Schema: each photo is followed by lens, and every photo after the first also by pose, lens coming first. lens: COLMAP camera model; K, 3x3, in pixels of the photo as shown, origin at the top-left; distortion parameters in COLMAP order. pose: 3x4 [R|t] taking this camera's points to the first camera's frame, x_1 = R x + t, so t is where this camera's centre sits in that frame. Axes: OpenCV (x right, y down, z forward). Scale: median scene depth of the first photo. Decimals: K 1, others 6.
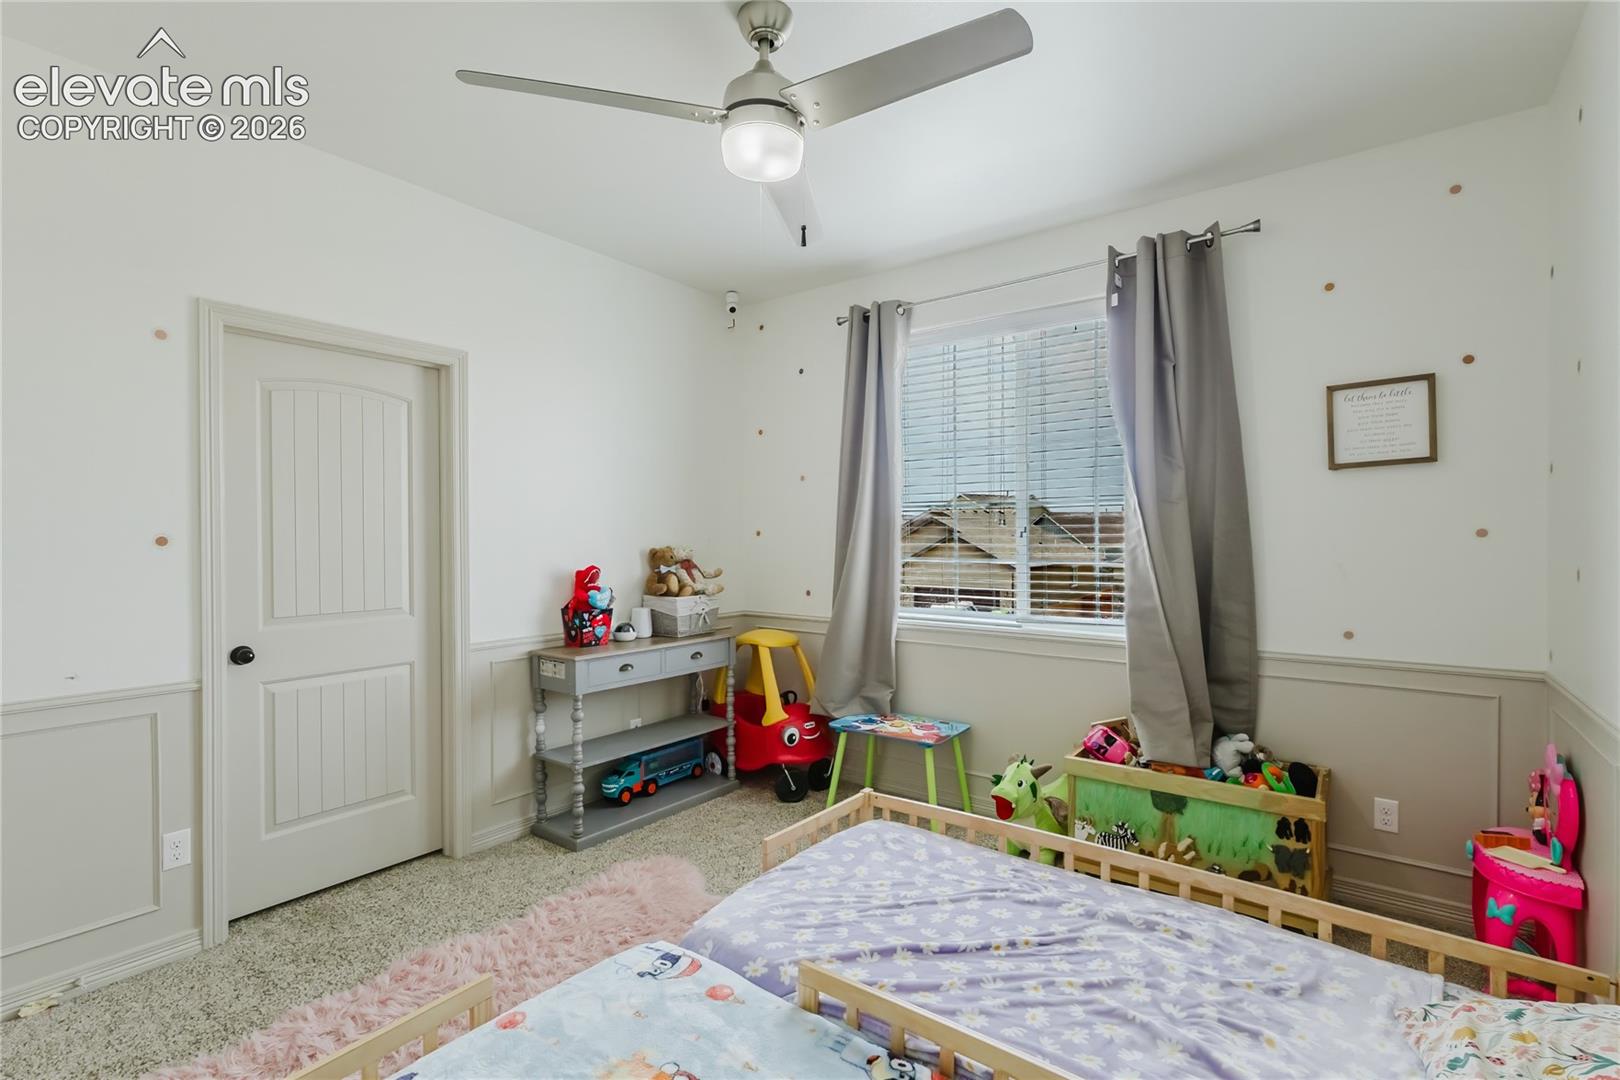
lens RADIAL K [[743.4, 0, 813.0], [0, 743.4, 538.9], [0, 0, 1]] dist [0.000204, 0.004447]
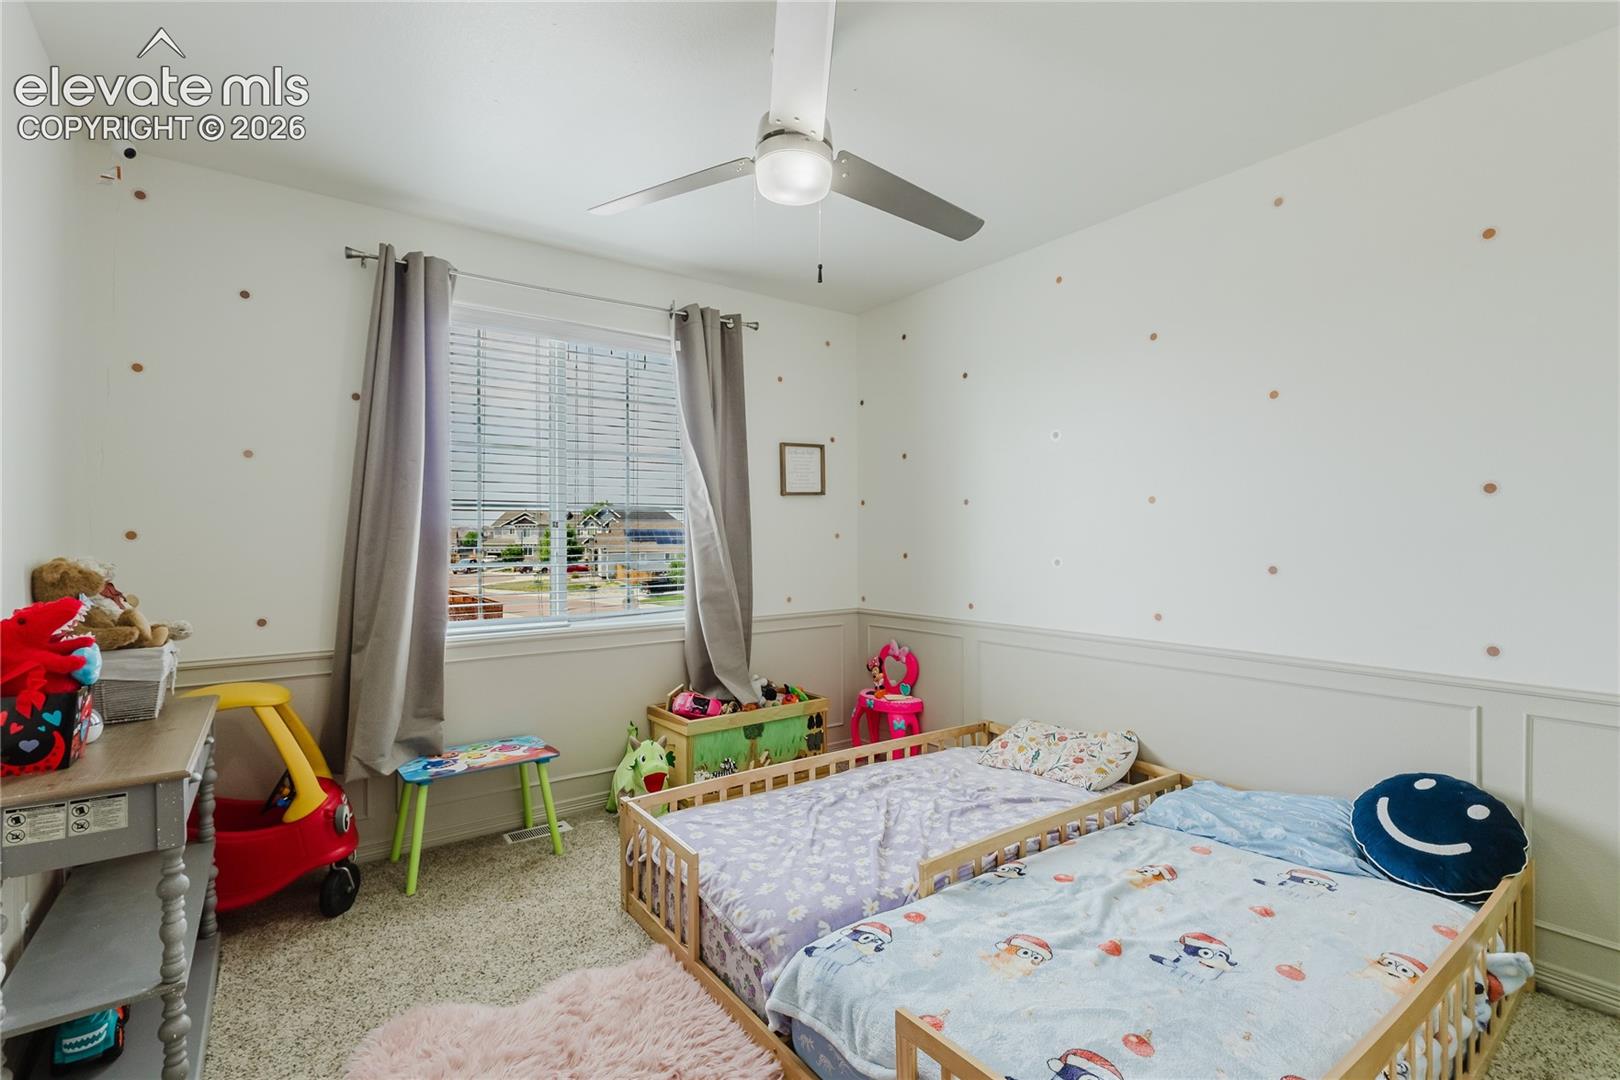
lens RADIAL K [[743.4, 0, 813.0], [0, 743.4, 538.9], [0, 0, 1]] dist [0.000204, 0.004447]
pose [[0.286232, -0.001144, 0.958160, -0.843286], [0.008611, 0.999962, -0.001378, 0.001665], [-0.958122, 0.008645, 0.286231, 0.519247]]
